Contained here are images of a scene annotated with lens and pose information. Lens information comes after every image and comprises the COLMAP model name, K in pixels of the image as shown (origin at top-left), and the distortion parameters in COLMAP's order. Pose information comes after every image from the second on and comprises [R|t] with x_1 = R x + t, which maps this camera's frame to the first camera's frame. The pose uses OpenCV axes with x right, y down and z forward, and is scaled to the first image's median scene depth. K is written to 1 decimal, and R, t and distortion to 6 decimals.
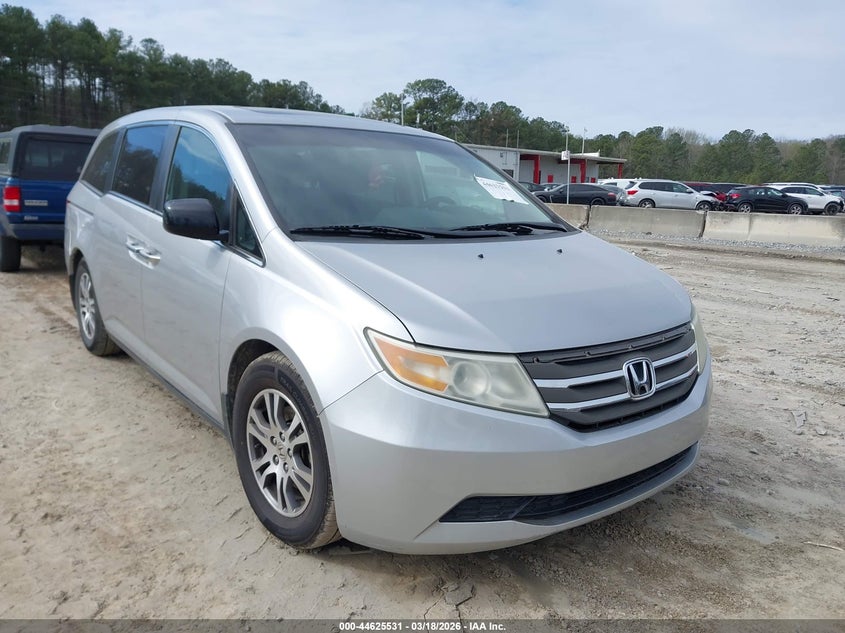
lens RADIAL K [[671.5, 0, 427.2], [0, 671.5, 314.3], [0, 0, 1]] dist [0.033454, -0.019208]
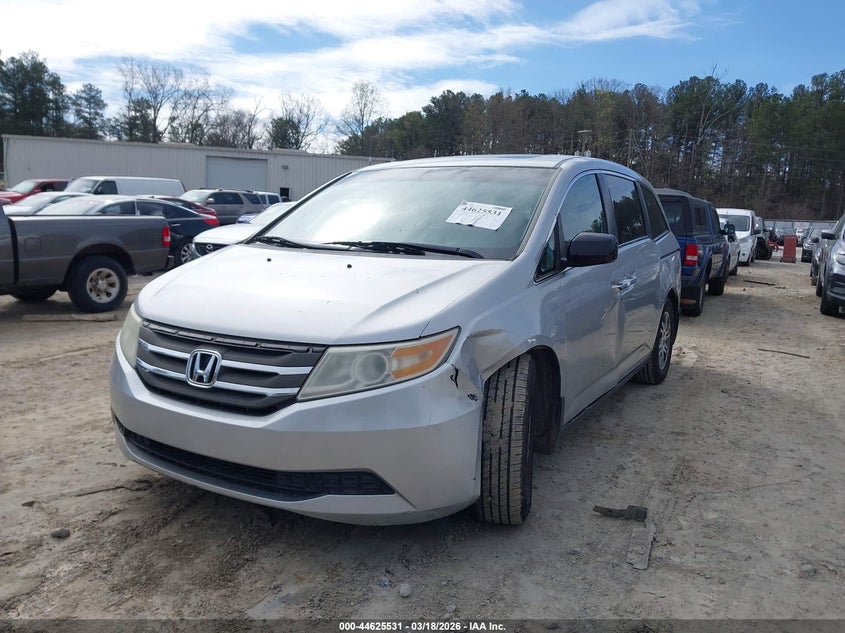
lens RADIAL K [[671.5, 0, 428.1], [0, 671.5, 319.3], [0, 0, 1]] dist [0.033454, -0.019208]
pose [[0.348451, 0.111175, -0.930710, 1.408857], [-0.203495, 0.978231, 0.040665, -0.097077], [0.914971, 0.175225, 0.363489, 0.905445]]
